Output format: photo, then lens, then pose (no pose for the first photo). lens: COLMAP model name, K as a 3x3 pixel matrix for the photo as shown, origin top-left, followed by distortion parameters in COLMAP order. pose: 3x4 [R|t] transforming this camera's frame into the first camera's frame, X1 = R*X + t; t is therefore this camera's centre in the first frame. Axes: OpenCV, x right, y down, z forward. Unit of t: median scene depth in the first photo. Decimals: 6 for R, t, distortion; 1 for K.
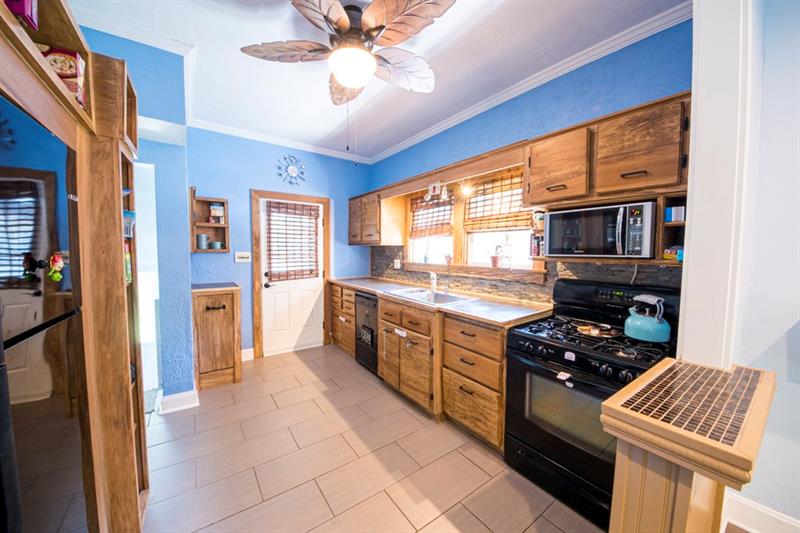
lens RADIAL K [[283.7, 0, 391.0], [0, 283.7, 267.8], [0, 0, 1]] dist [0.023674, -0.016777]
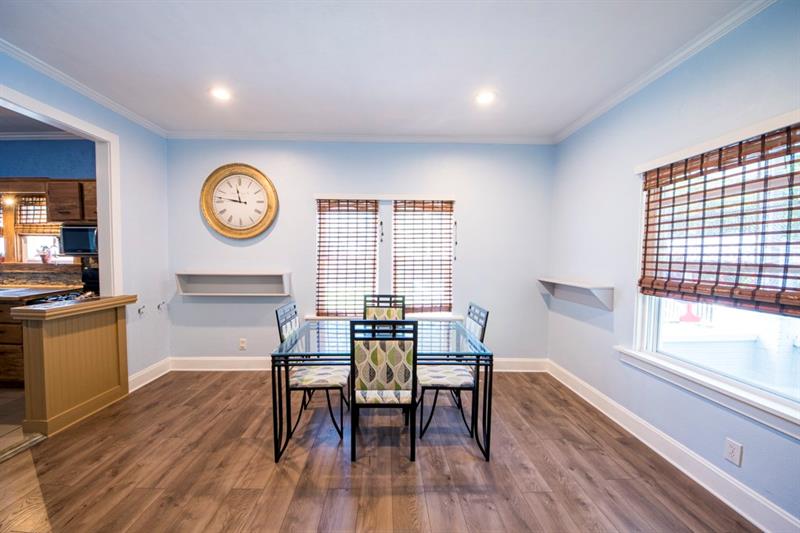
lens RADIAL K [[283.7, 0, 391.0], [0, 283.7, 267.8], [0, 0, 1]] dist [0.023674, -0.016777]
pose [[0.555827, -0.037869, 0.830435, 0.159419], [0.043816, 0.998908, 0.016224, 0.061957], [-0.830143, 0.027368, 0.556879, -0.951865]]
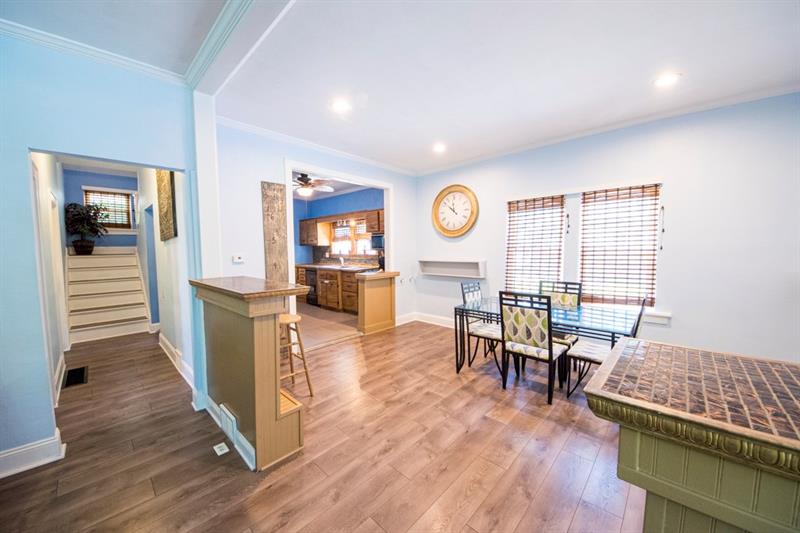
lens RADIAL K [[283.7, 0, 391.0], [0, 283.7, 267.8], [0, 0, 1]] dist [0.023674, -0.016777]
pose [[0.980241, -0.031805, 0.195232, 0.094615], [0.029917, 0.999473, 0.012610, 0.085937], [-0.195530, -0.006520, 0.980676, -1.378975]]
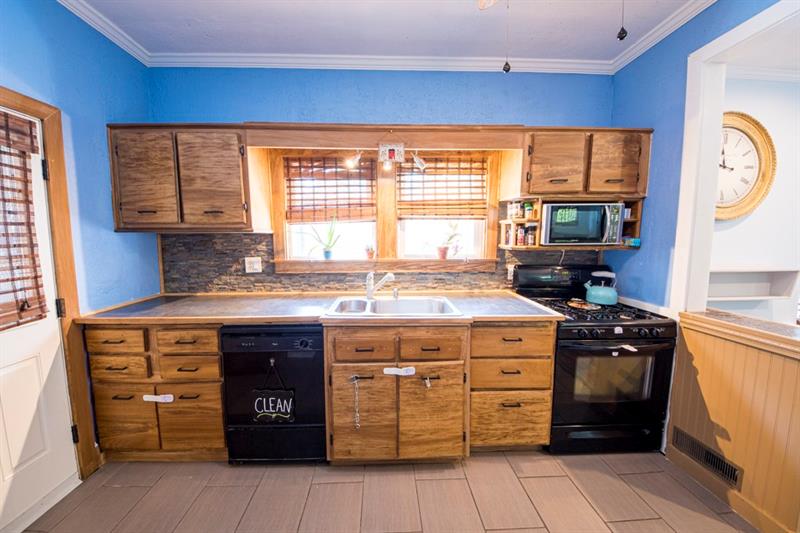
lens RADIAL K [[283.7, 0, 391.0], [0, 283.7, 267.8], [0, 0, 1]] dist [0.023674, -0.016777]
pose [[0.543831, -0.090846, 0.834263, -0.444178], [0.059731, 0.995792, 0.069499, -0.043615], [-0.837067, 0.012036, 0.546969, 0.605077]]
